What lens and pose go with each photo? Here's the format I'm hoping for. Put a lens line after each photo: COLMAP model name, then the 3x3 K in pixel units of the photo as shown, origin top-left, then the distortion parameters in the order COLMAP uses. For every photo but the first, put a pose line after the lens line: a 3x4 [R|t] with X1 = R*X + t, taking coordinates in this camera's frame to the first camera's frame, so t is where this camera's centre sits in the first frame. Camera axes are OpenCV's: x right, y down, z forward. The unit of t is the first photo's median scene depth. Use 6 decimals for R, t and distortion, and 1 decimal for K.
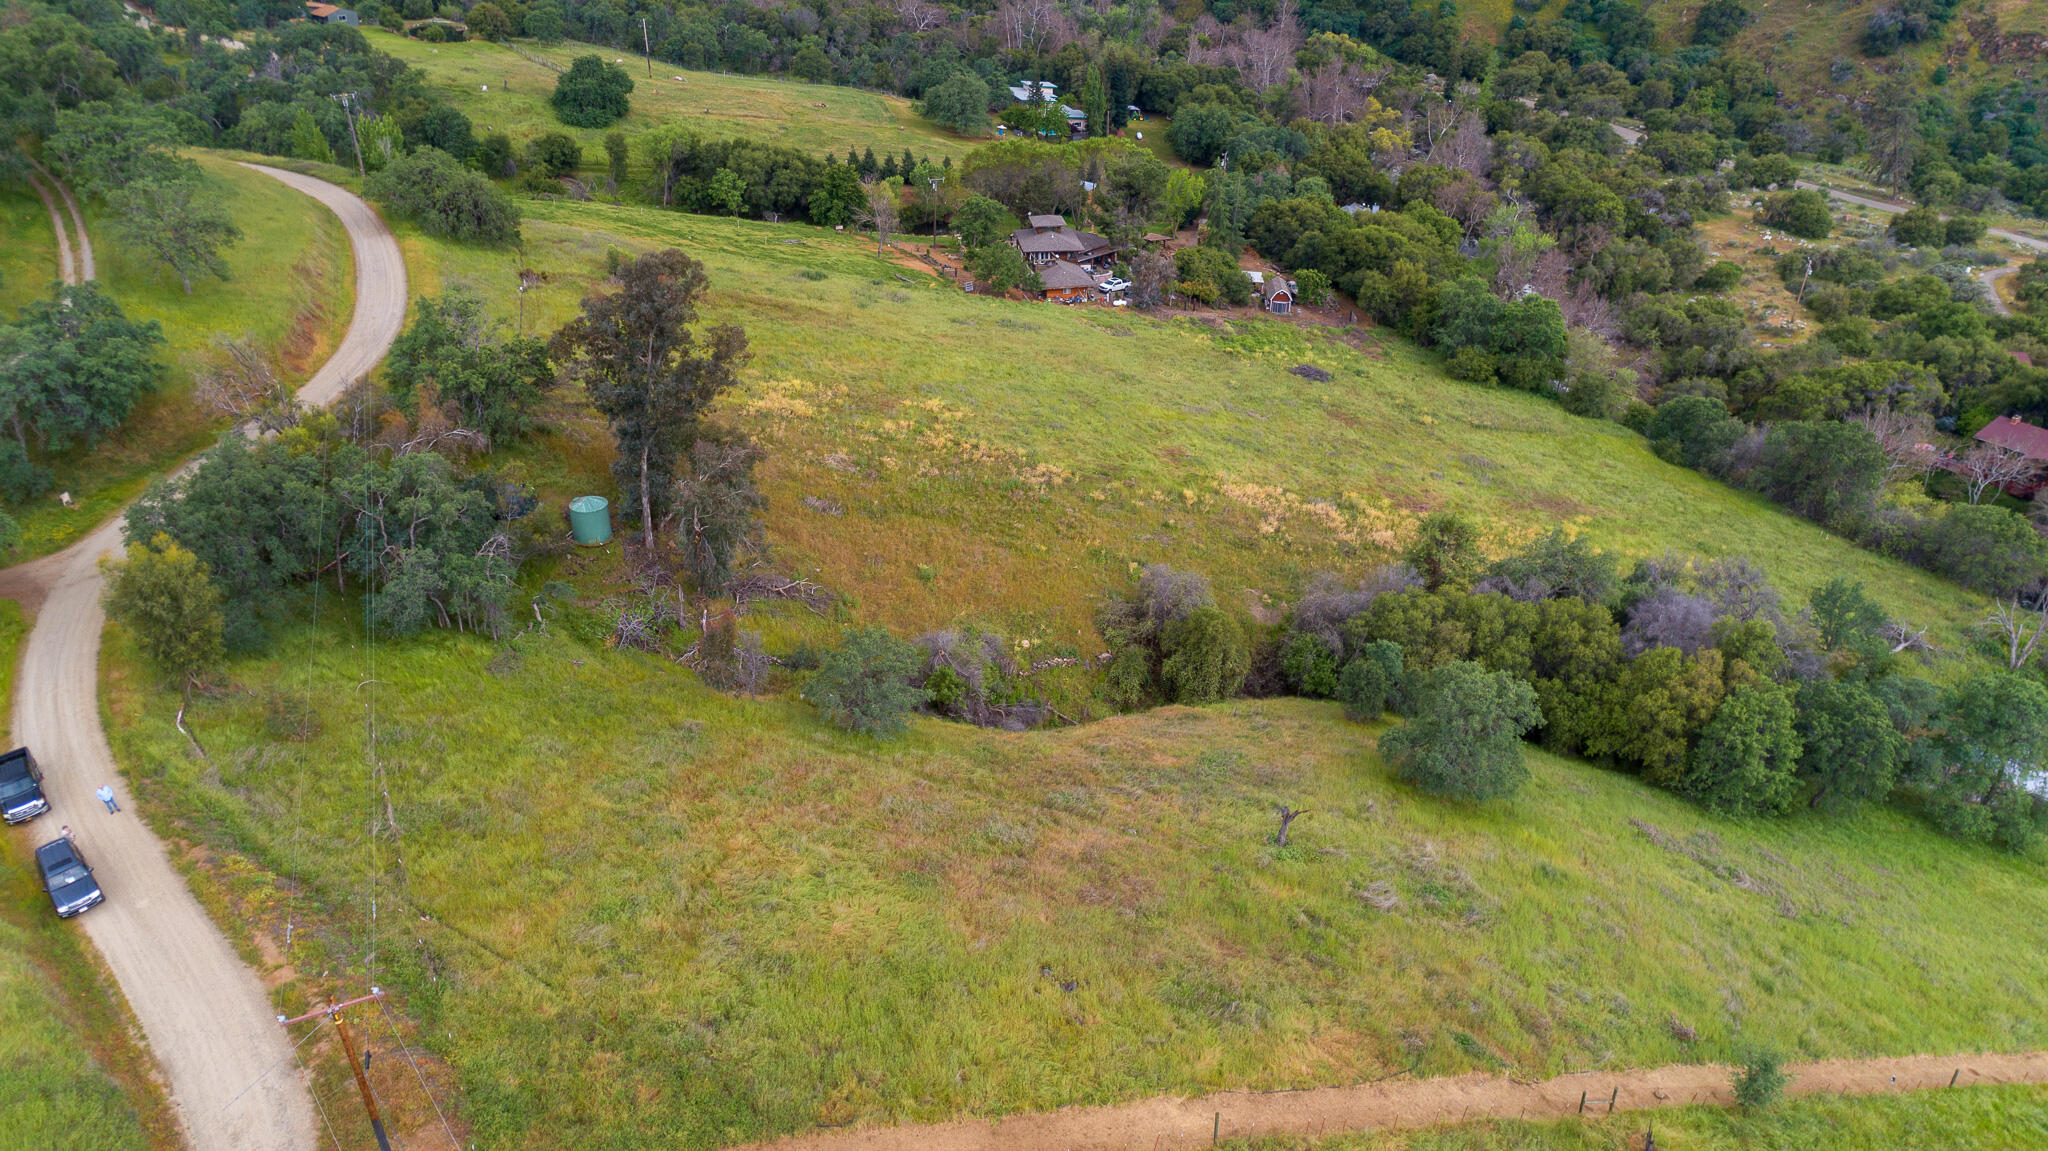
lens RADIAL K [[1384.9, 0, 1023.1], [0, 1384.9, 572.7], [0, 0, 1]] dist [-0.015380, 0.012627]
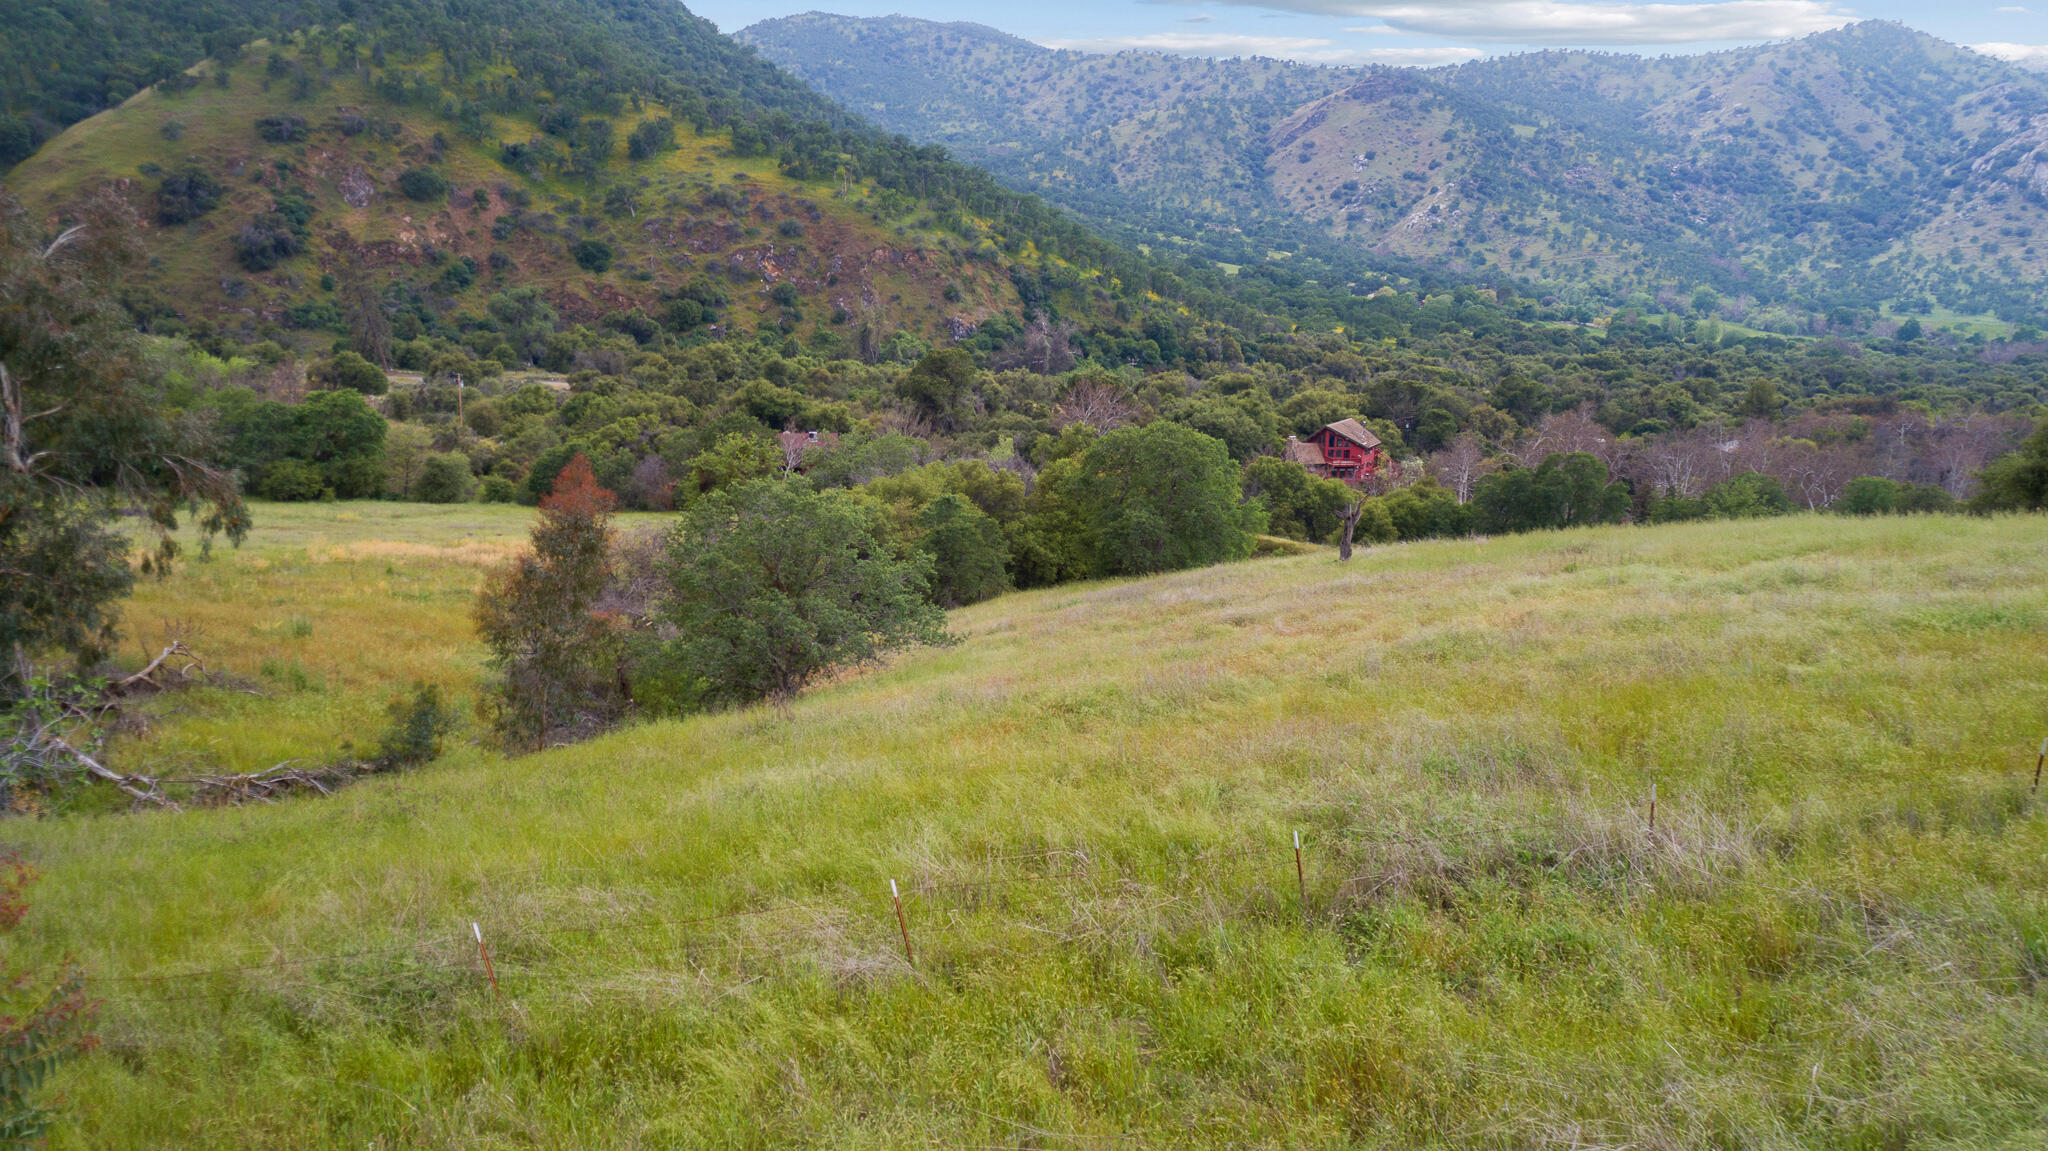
lens RADIAL K [[1382.6, 0, 1024.0], [0, 1382.6, 575.5], [0, 0, 1]] dist [-0.011125, 0.004396]
pose [[0.379514, -0.226418, 0.897053, -0.255100], [0.432638, 0.900481, 0.044249, 0.045474], [-0.817798, 0.371306, 0.439702, 0.394247]]
